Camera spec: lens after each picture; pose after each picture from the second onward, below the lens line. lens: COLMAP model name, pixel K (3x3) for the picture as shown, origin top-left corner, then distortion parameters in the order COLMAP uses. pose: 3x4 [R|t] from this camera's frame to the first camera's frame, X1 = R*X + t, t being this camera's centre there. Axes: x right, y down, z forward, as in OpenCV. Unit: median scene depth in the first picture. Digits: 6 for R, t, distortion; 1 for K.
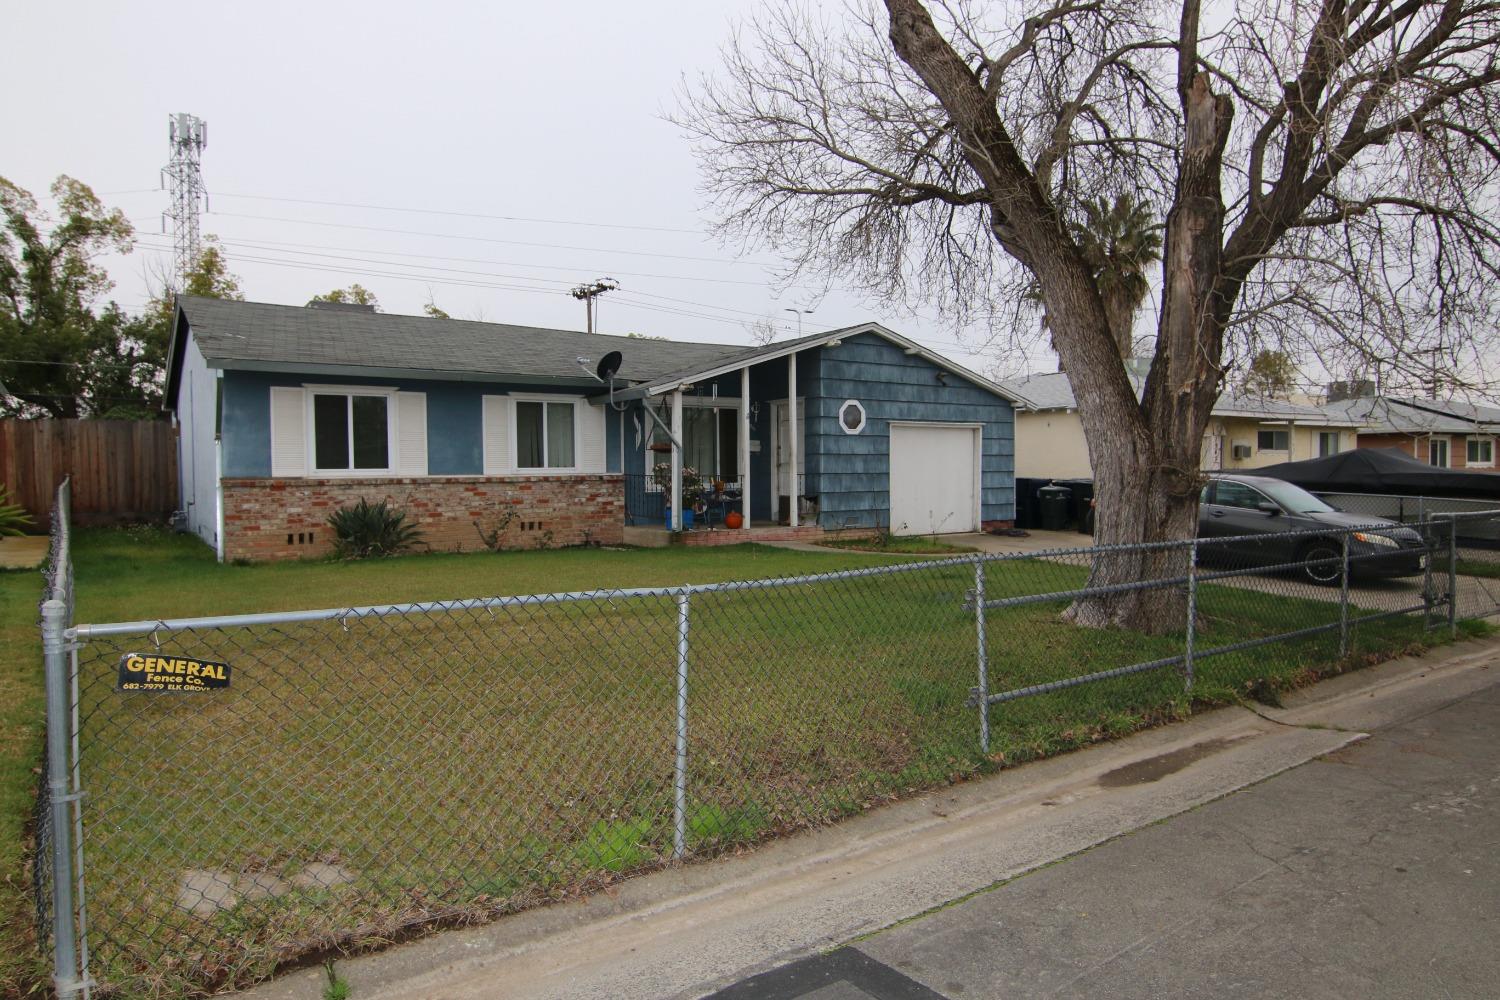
lens RADIAL K [[937.6, 0, 750.0], [0, 937.6, 500.0], [0, 0, 1]] dist [-0.004764, -0.001748]
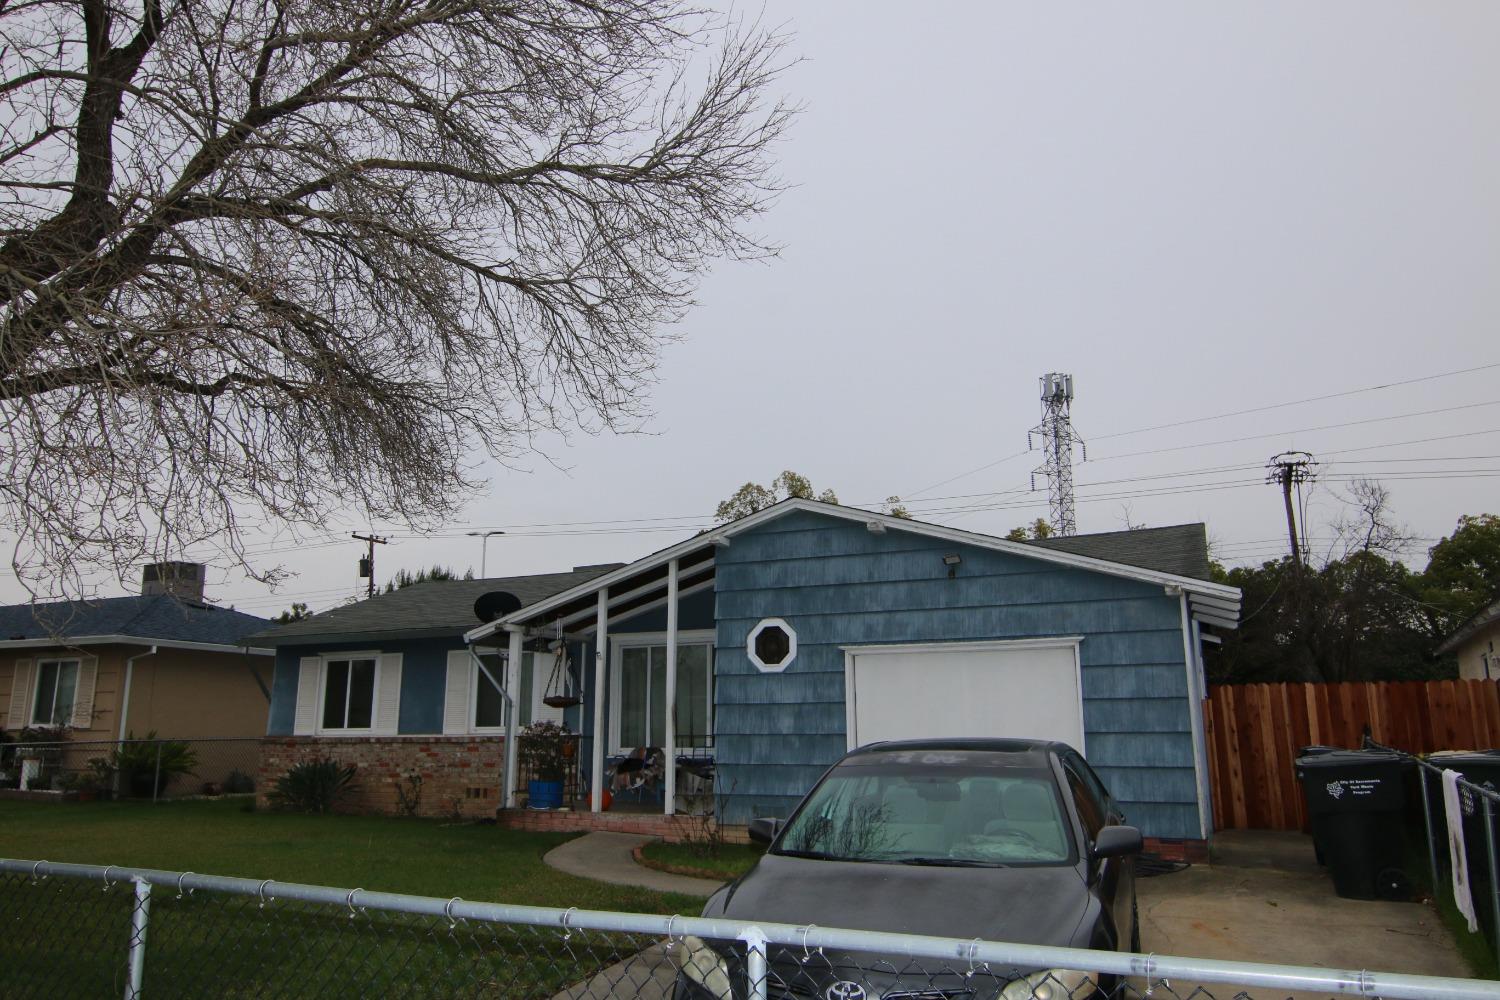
lens RADIAL K [[1071.6, 0, 743.5], [0, 1071.6, 495.0], [0, 0, 1]] dist [0.002705, -0.003321]
pose [[0.513938, -0.183470, -0.837978, 0.813114], [-0.027738, 0.972795, -0.229999, -0.020793], [0.857379, 0.141449, 0.494867, 0.664583]]
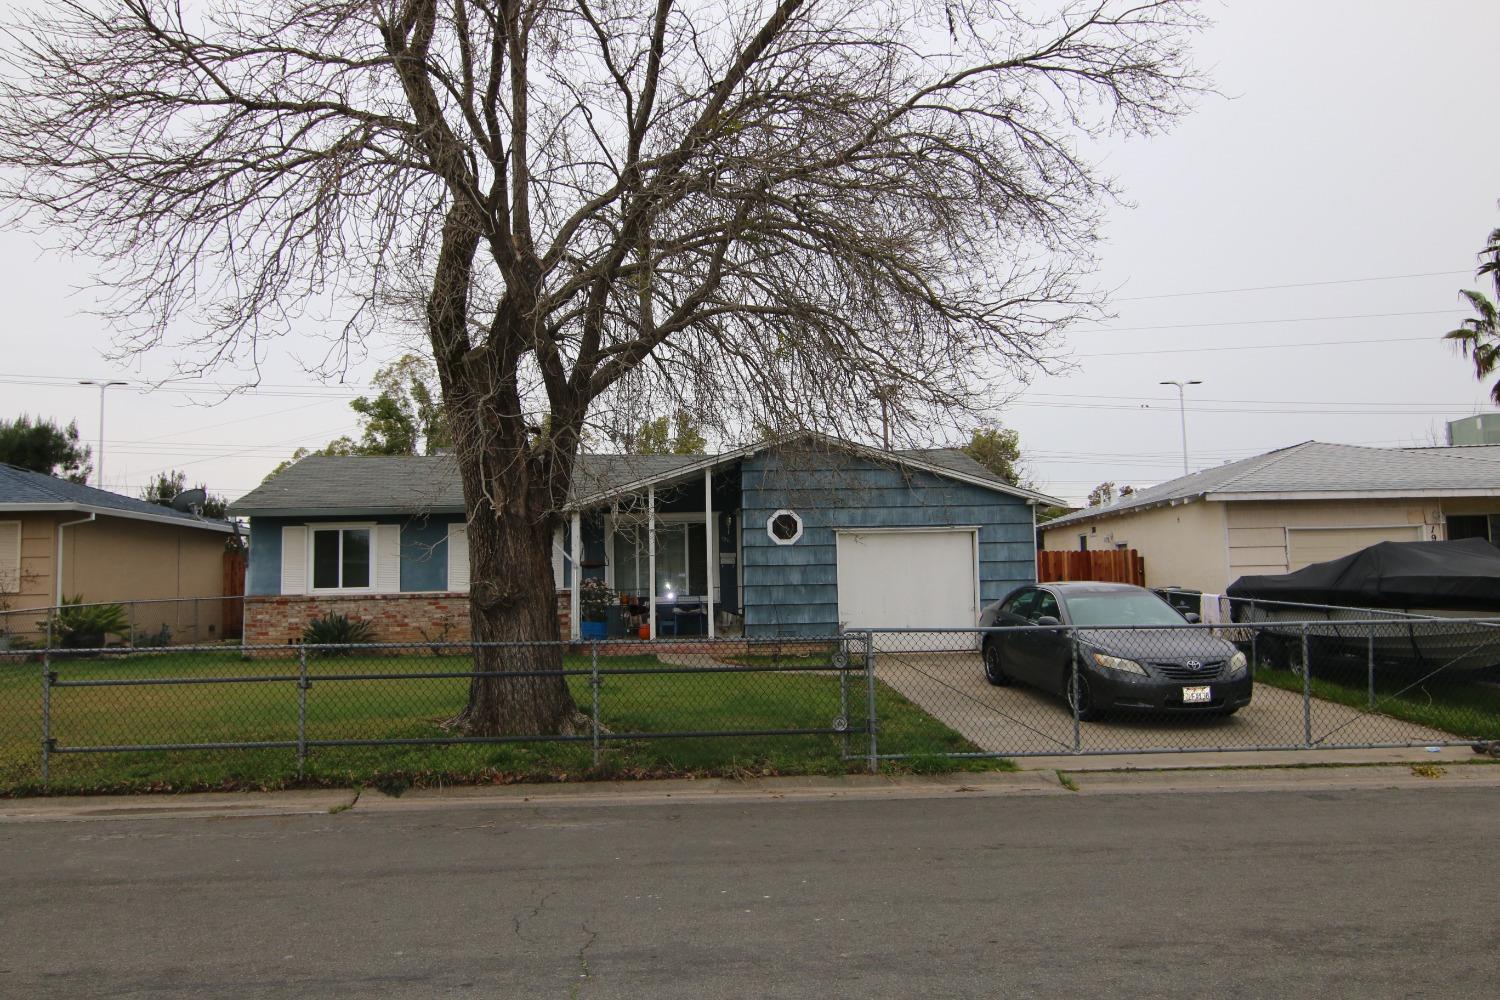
lens RADIAL K [[1071.6, 0, 743.5], [0, 1071.6, 495.0], [0, 0, 1]] dist [0.002705, -0.003321]
pose [[0.856711, -0.054684, -0.512890, 0.710453], [-0.001269, 0.994138, -0.108115, -0.001621], [0.515795, 0.093275, 0.851619, 0.030940]]
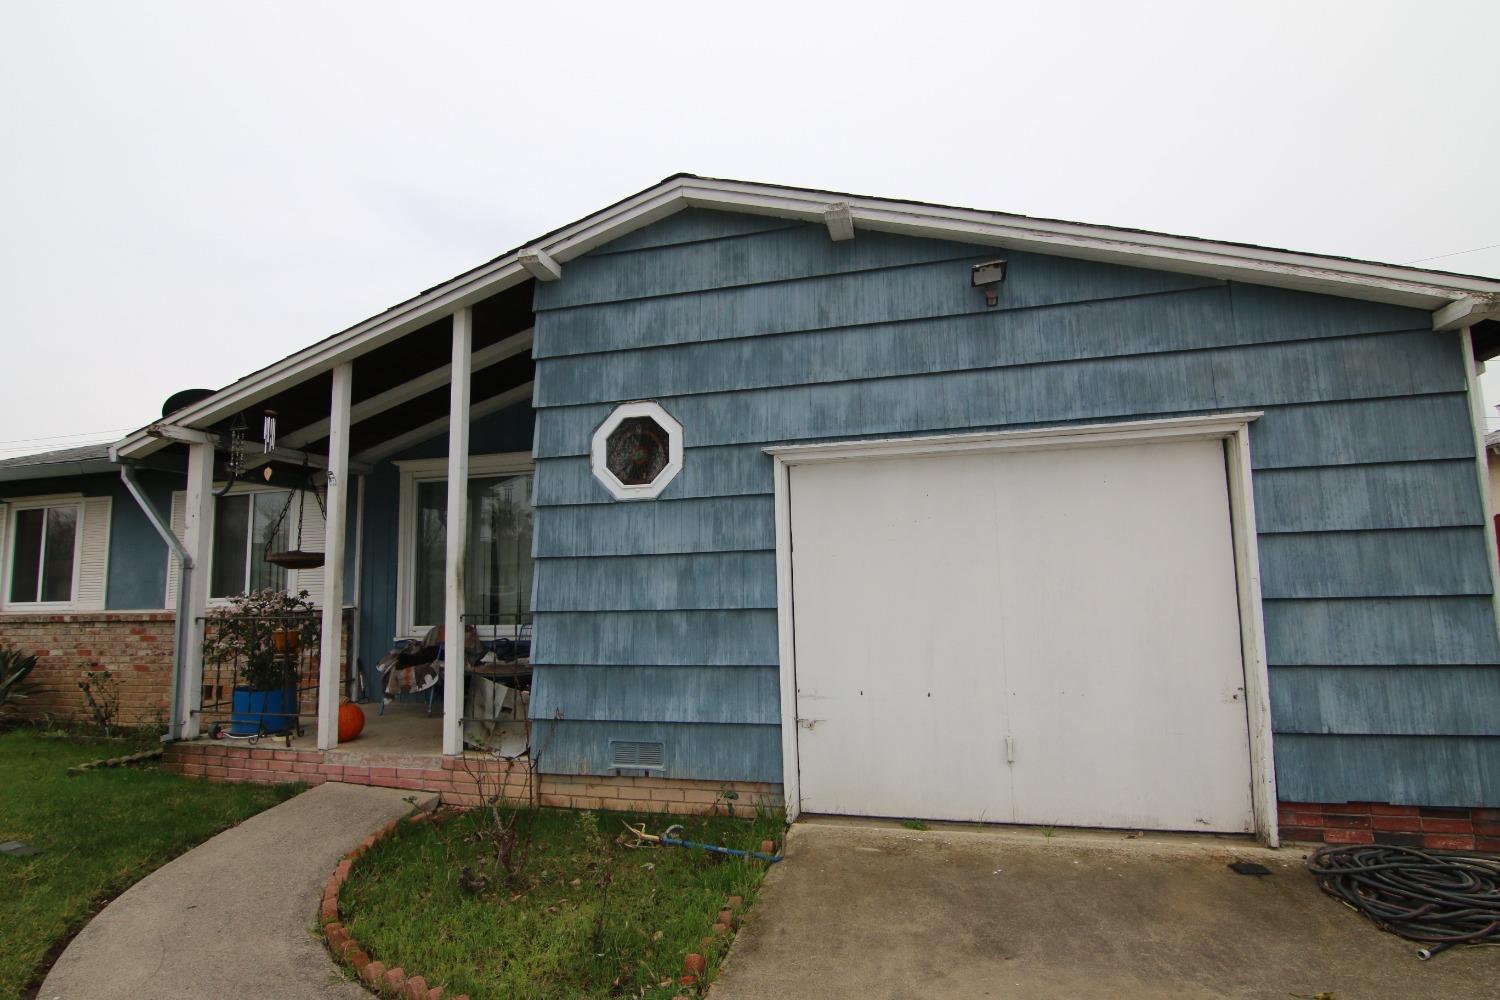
lens RADIAL K [[748.3, 0, 750.0], [0, 748.3, 500.0], [0, 0, 1]] dist [-0.001936, -0.013503]
pose [[0.648252, -0.093449, -0.755670, 0.384752], [-0.004947, 0.991902, -0.126906, -0.037943], [0.761410, 0.086006, 0.642540, 0.939812]]
